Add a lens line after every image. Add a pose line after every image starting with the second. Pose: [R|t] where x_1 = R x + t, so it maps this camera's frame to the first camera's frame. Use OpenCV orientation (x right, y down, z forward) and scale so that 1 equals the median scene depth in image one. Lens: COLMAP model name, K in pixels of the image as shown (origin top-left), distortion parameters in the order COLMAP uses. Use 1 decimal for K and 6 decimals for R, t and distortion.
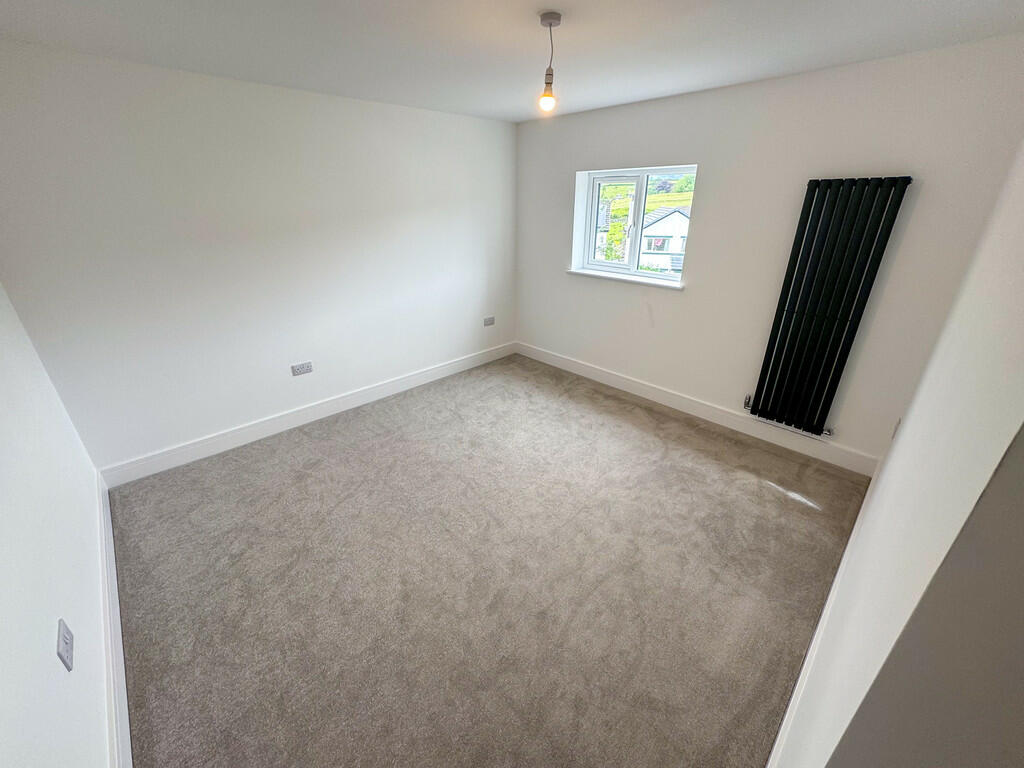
lens RADIAL K [[409.6, 0, 509.6], [0, 409.6, 380.6], [0, 0, 1]] dist [-0.033706, 0.012241]
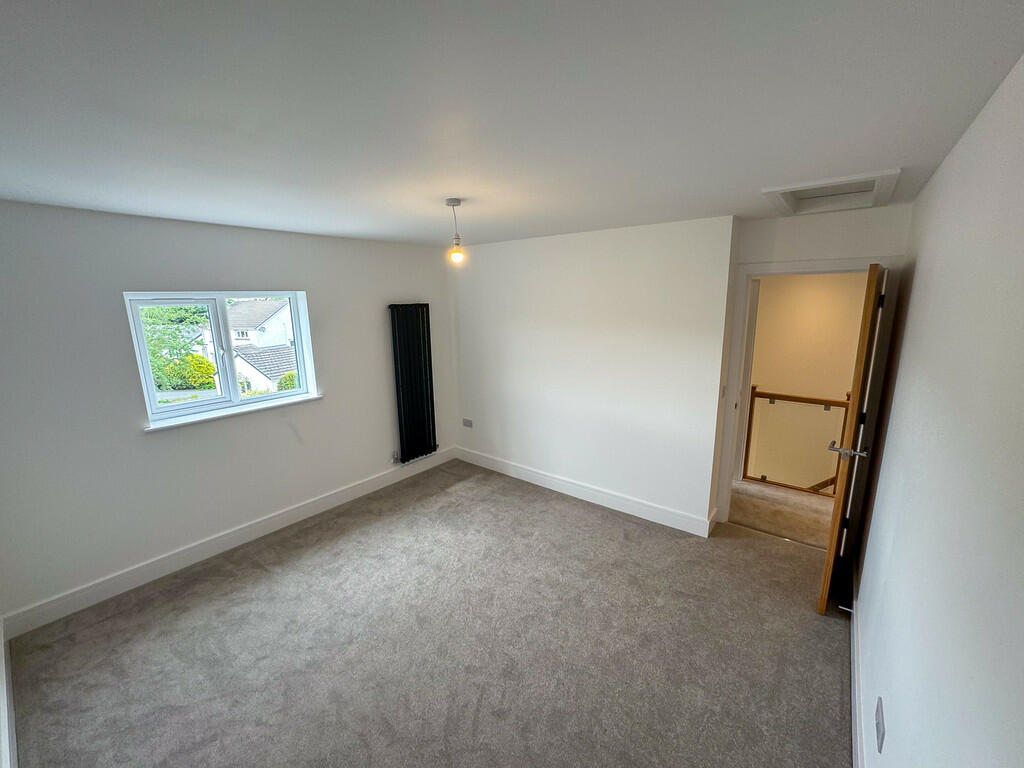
lens RADIAL K [[409.6, 0, 509.6], [0, 409.6, 380.6], [0, 0, 1]] dist [-0.033706, 0.012241]
pose [[-0.122906, -0.177674, 0.976384, -0.697235], [0.422570, 0.880830, 0.213479, -0.288197], [-0.897958, 0.438829, -0.033179, 0.579208]]
